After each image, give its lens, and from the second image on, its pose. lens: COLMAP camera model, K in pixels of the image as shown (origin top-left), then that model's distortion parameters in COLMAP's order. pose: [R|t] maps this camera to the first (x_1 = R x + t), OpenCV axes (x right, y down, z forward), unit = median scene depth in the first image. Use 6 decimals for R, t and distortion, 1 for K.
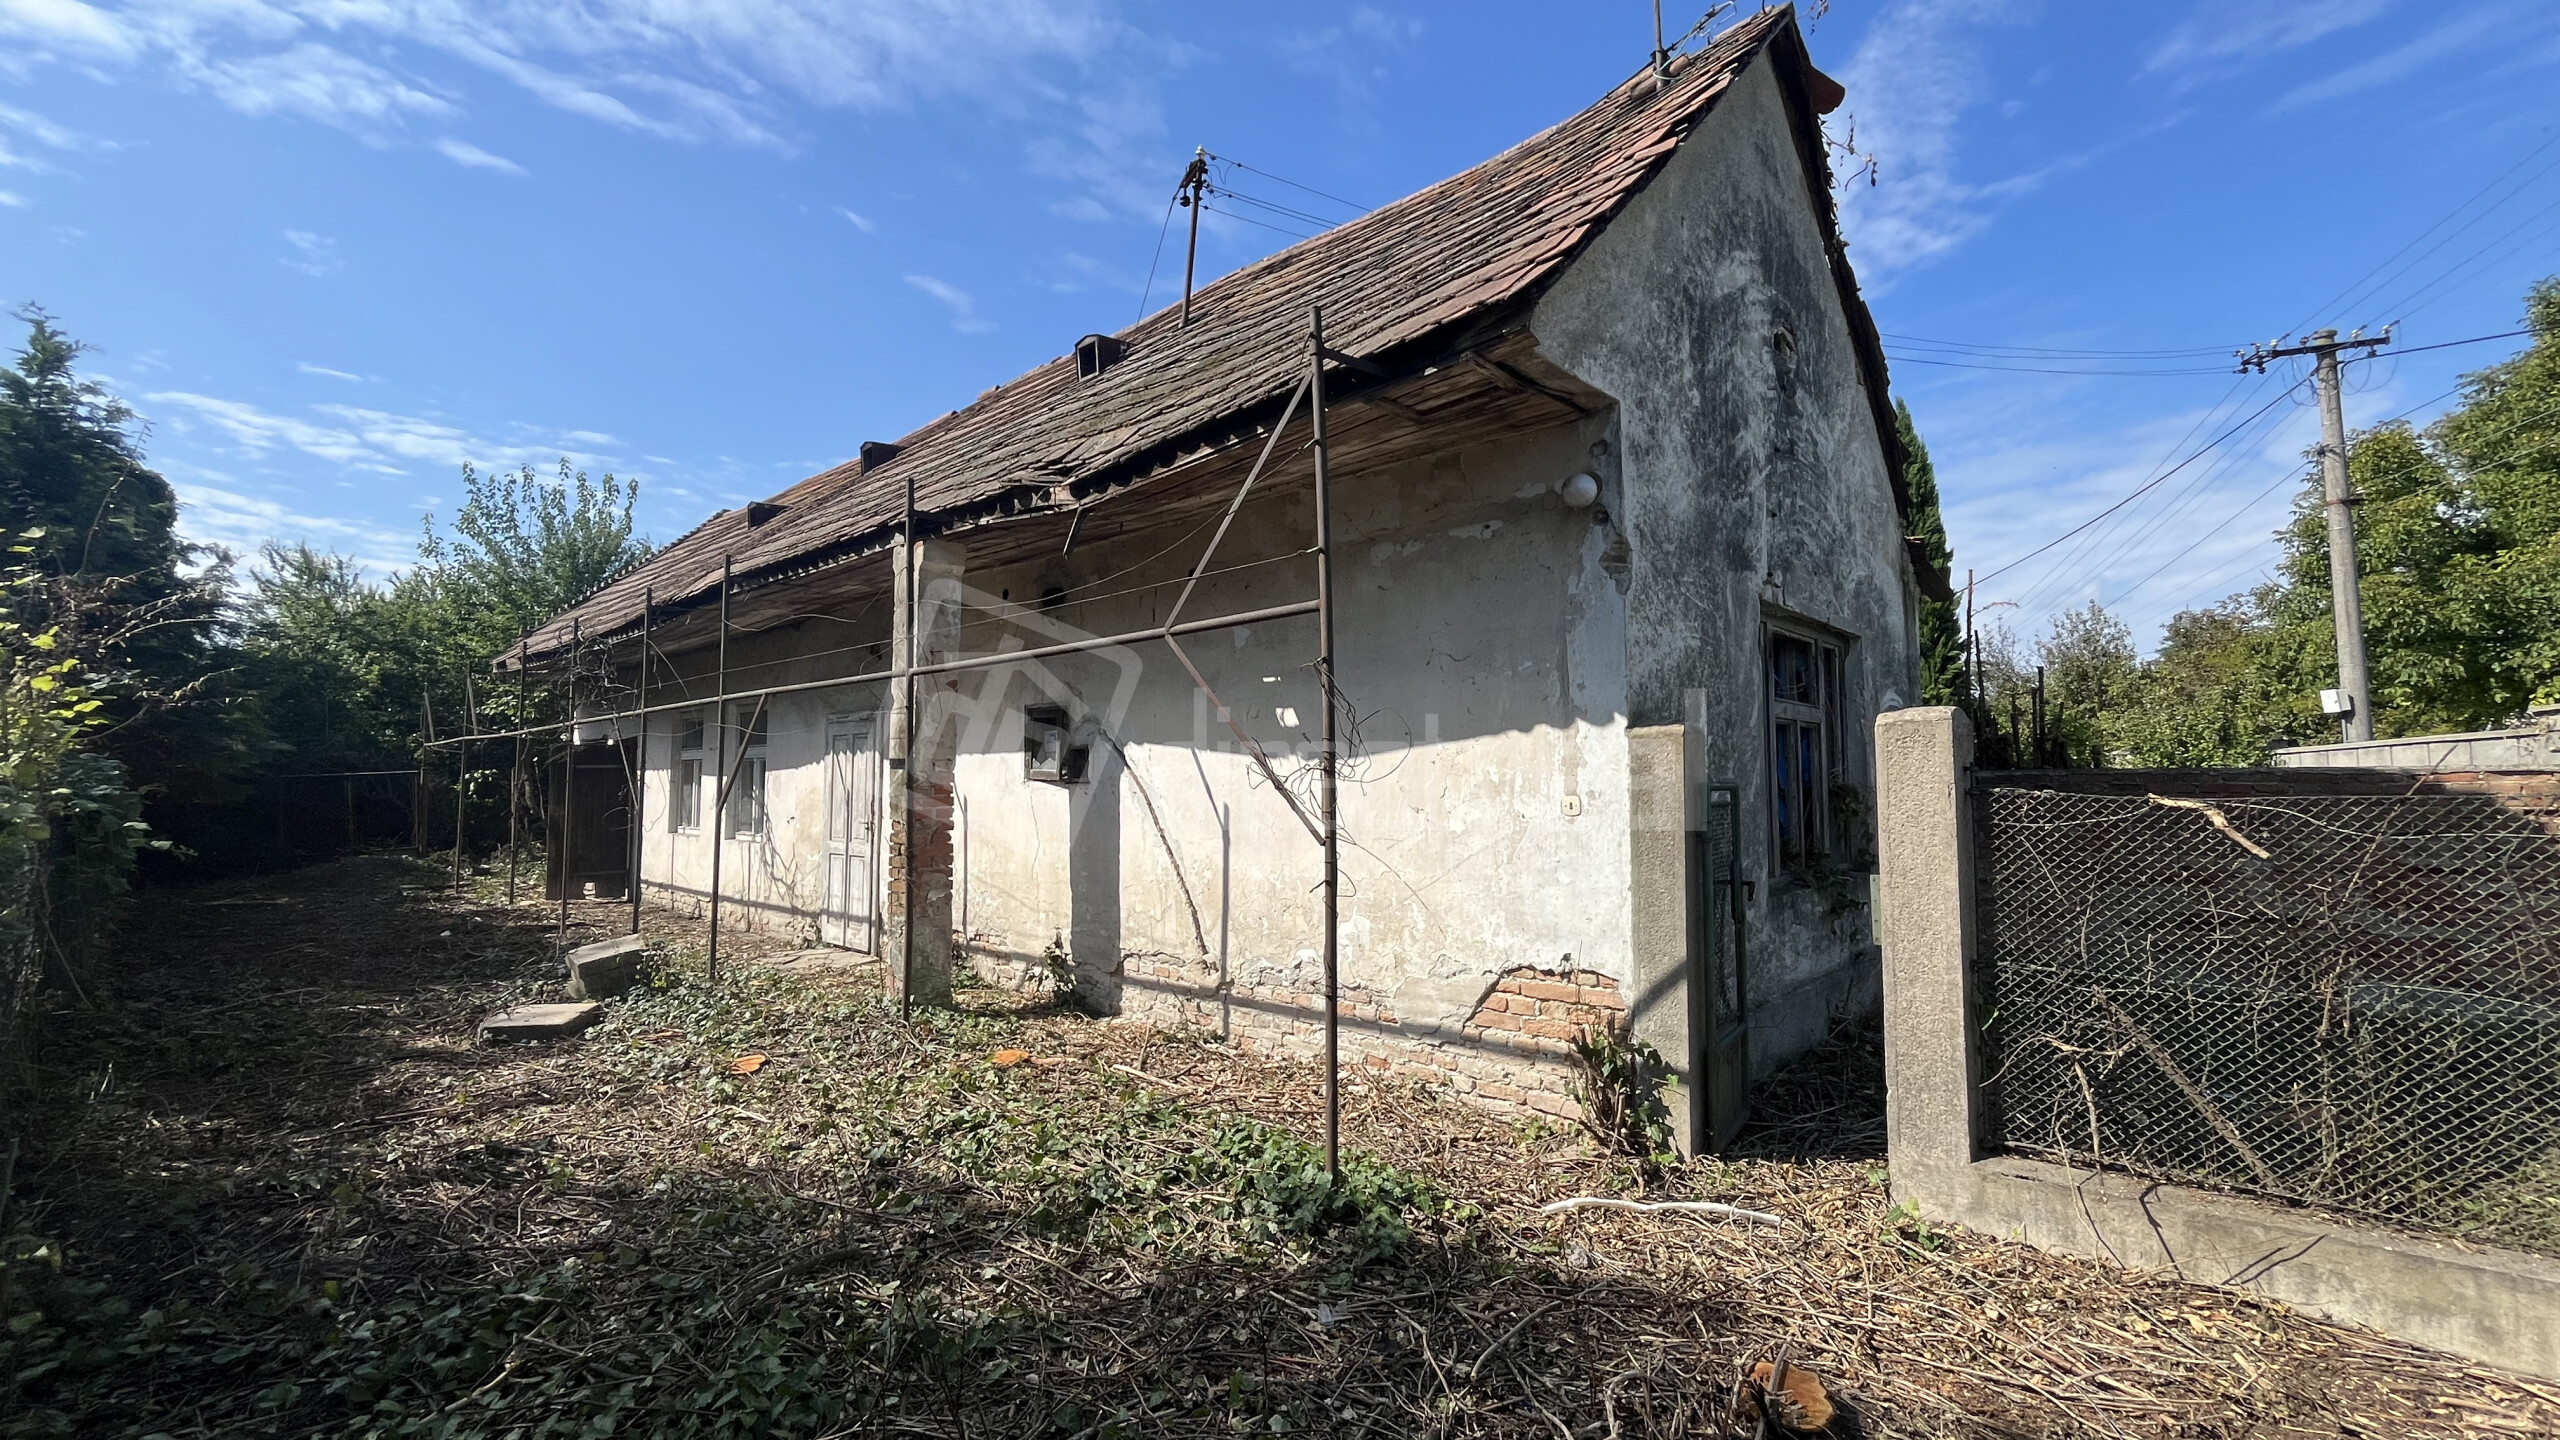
lens RADIAL K [[1047.0, 0, 1272.1], [0, 1047.0, 714.9], [0, 0, 1]] dist [-0.004264, 0.000837]
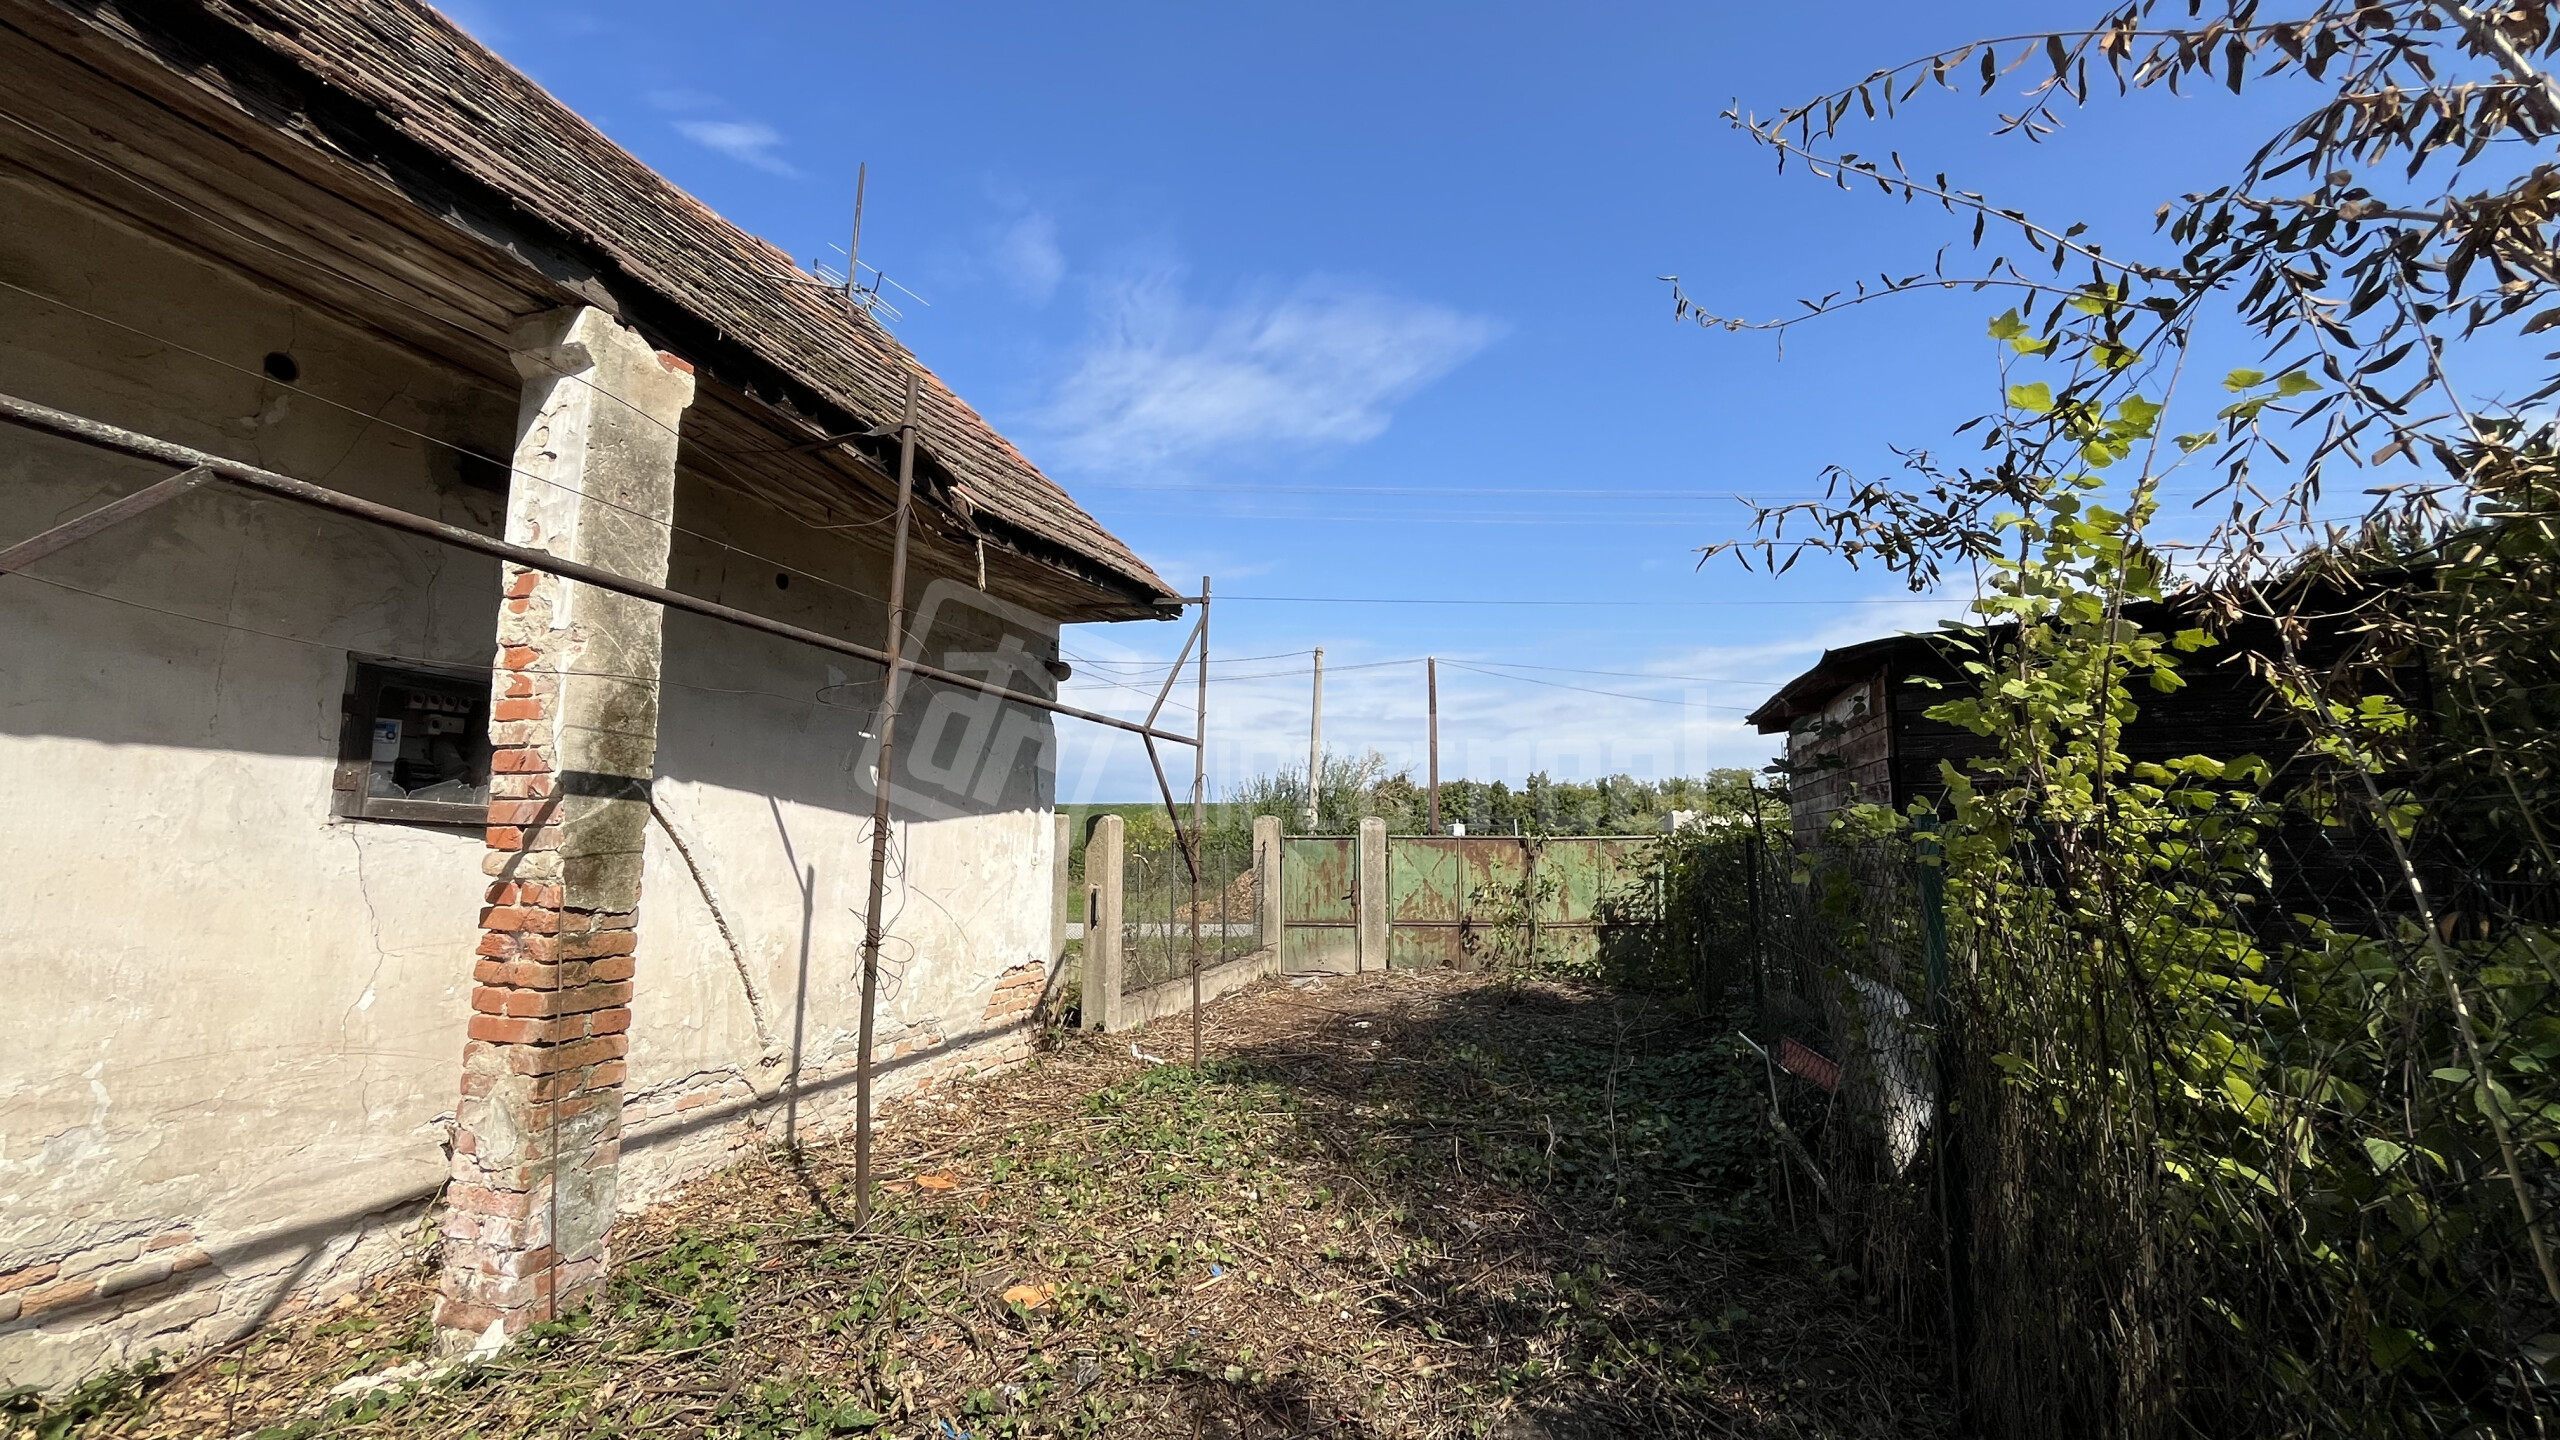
lens RADIAL K [[1047.0, 0, 1288.1], [0, 1047.0, 699.4], [0, 0, 1]] dist [-0.004264, 0.000837]
pose [[-0.452127, 0.136646, 0.881424, -1.148412], [-0.056420, 0.981835, -0.181154, 0.097496], [-0.890167, -0.131634, -0.436205, 1.181091]]
